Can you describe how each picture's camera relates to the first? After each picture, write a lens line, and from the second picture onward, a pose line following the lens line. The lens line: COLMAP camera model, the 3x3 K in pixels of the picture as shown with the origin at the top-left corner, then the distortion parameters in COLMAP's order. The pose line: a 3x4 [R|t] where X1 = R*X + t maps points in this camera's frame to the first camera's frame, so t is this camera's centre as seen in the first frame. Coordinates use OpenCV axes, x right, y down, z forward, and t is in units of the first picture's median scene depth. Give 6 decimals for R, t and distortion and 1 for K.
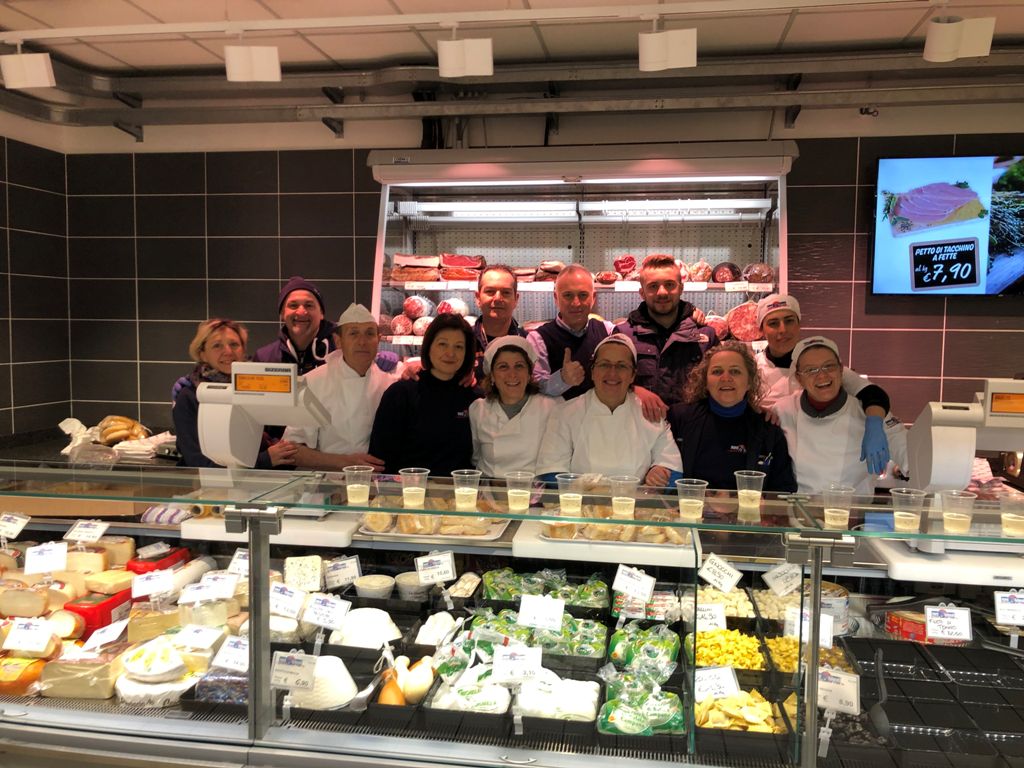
lens RADIAL K [[831.7, 0, 513.7], [0, 831.7, 380.7], [0, 0, 1]] dist [0.005172, 0.001908]
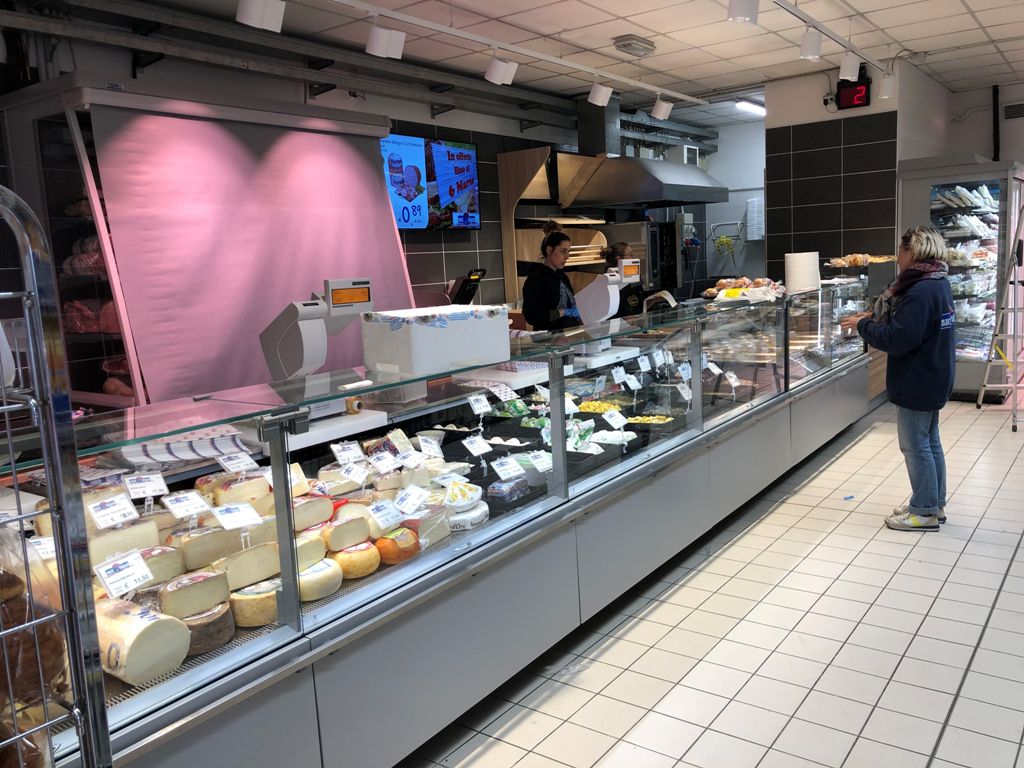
lens RADIAL K [[831.7, 0, 514.4], [0, 831.7, 383.1], [0, 0, 1]] dist [0.005172, 0.001908]
pose [[0.449899, -0.171178, 0.876521, -0.744491], [0.122195, 0.984028, 0.129453, 0.000363], [-0.884680, 0.048866, 0.463630, 0.153422]]
